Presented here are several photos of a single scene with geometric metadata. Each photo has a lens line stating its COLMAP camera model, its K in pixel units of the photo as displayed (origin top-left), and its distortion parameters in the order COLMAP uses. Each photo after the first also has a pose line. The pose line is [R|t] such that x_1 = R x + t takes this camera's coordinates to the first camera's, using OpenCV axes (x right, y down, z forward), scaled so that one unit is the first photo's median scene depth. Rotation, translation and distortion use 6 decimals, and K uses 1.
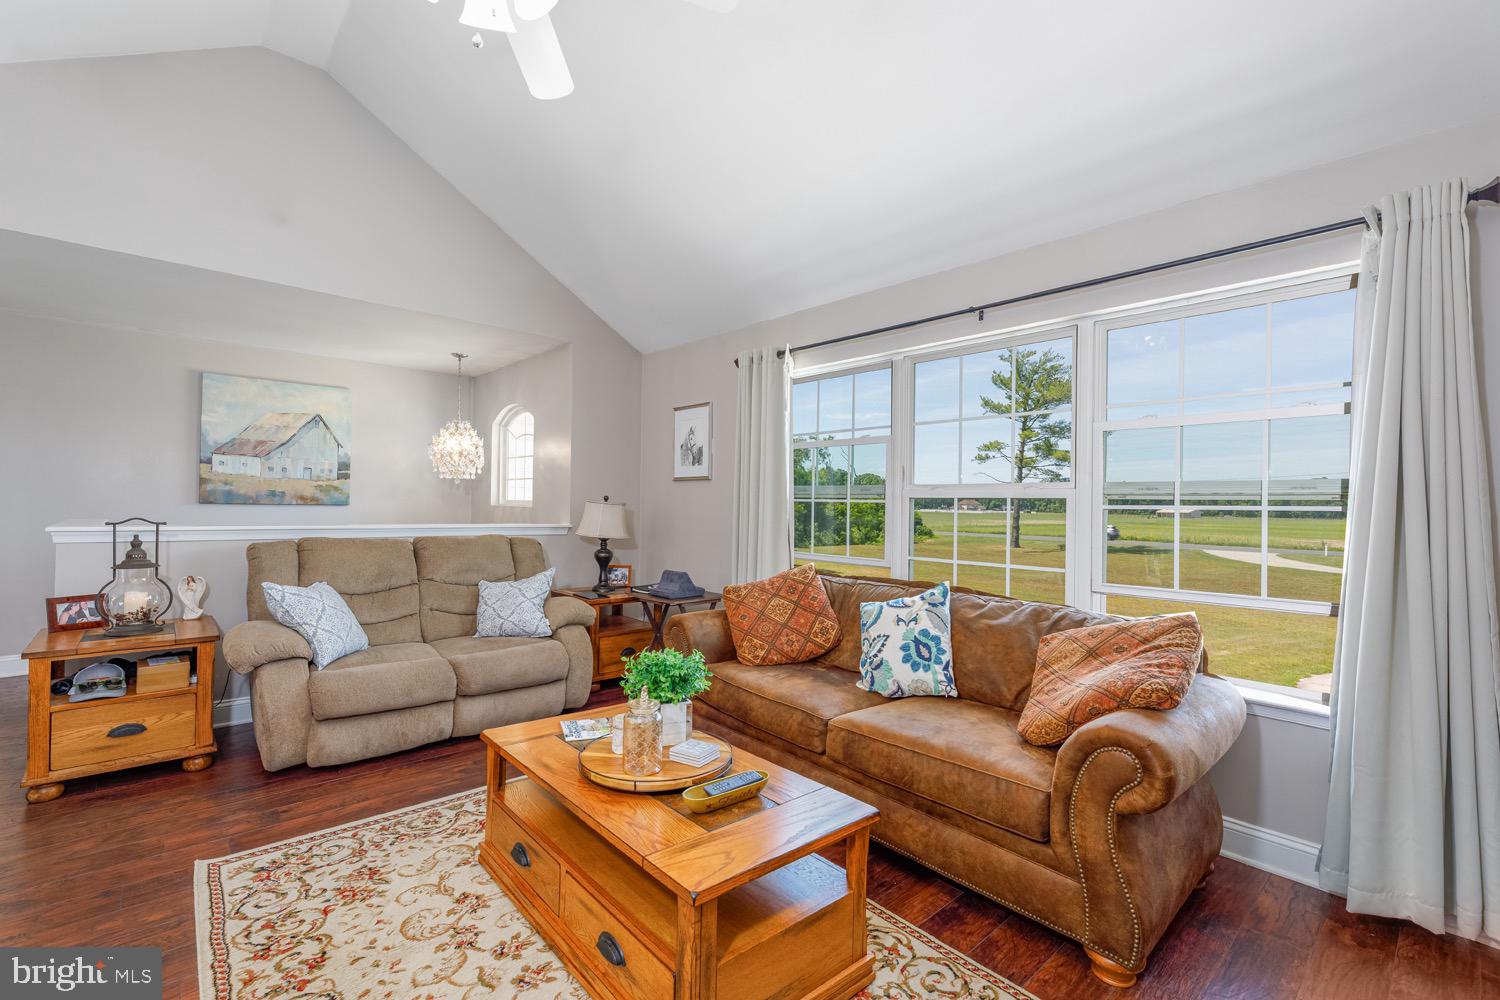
lens RADIAL K [[635.1, 0, 750.0], [0, 635.1, 500.0], [0, 0, 1]] dist [-0.001255, -0.000192]
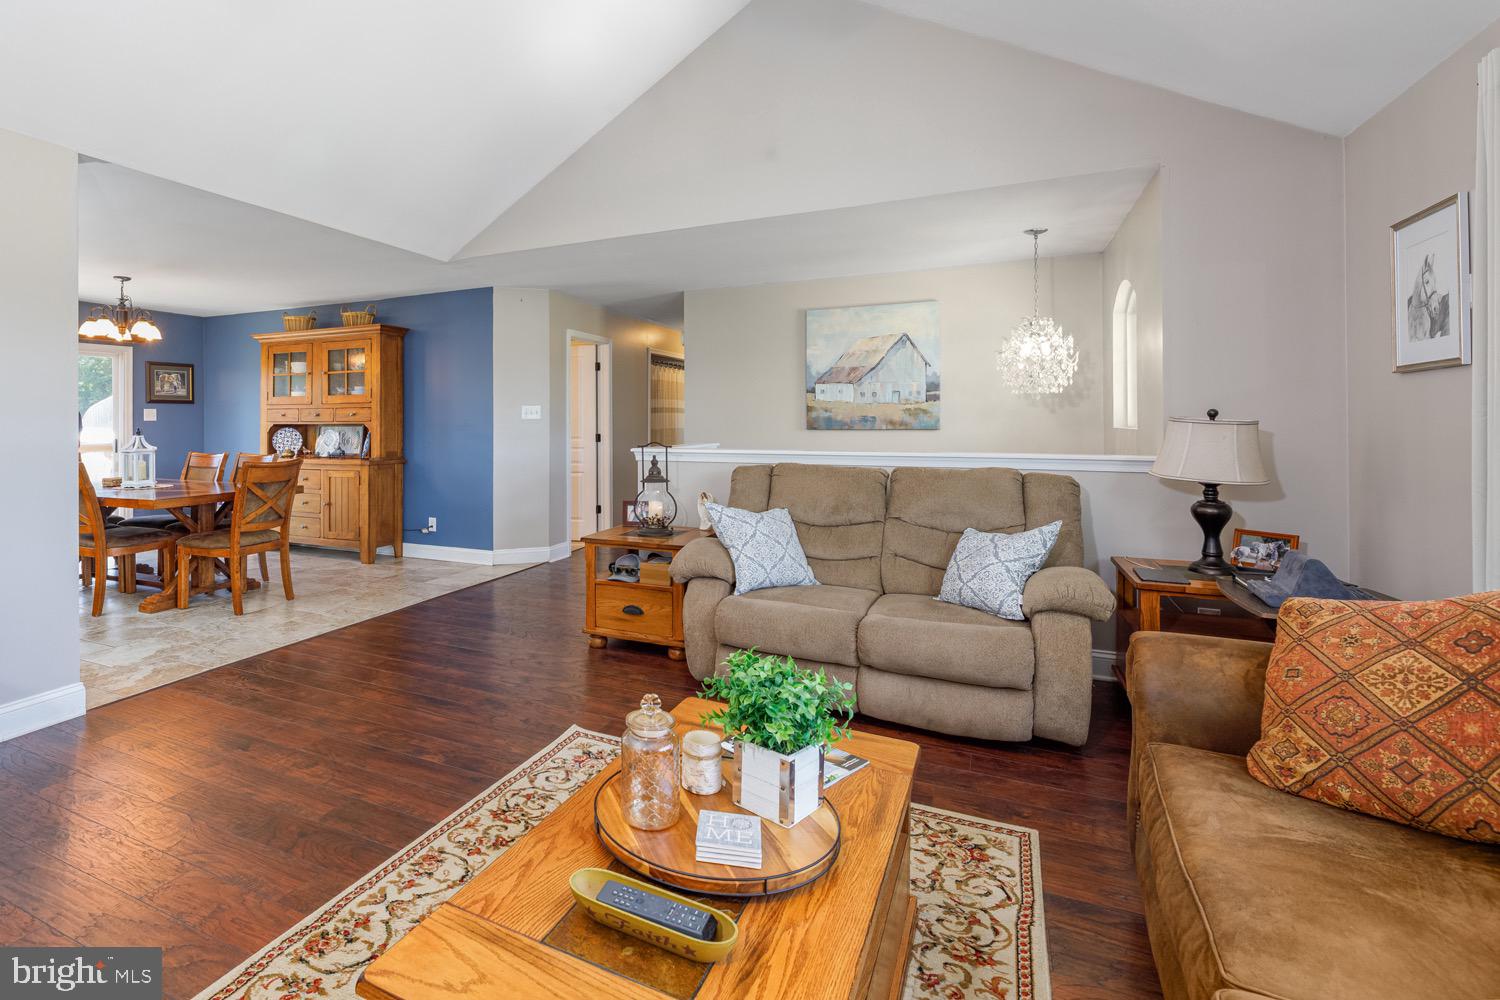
lens RADIAL K [[734.4, 0, 640.3], [0, 734.4, 425.0], [0, 0, 1]] dist [-0.000943, -0.000839]
pose [[0.357194, -0.016062, -0.933892, 0.215990], [0.016922, 0.999799, -0.010723, 0.006133], [0.933877, -0.011974, 0.357394, 0.274747]]
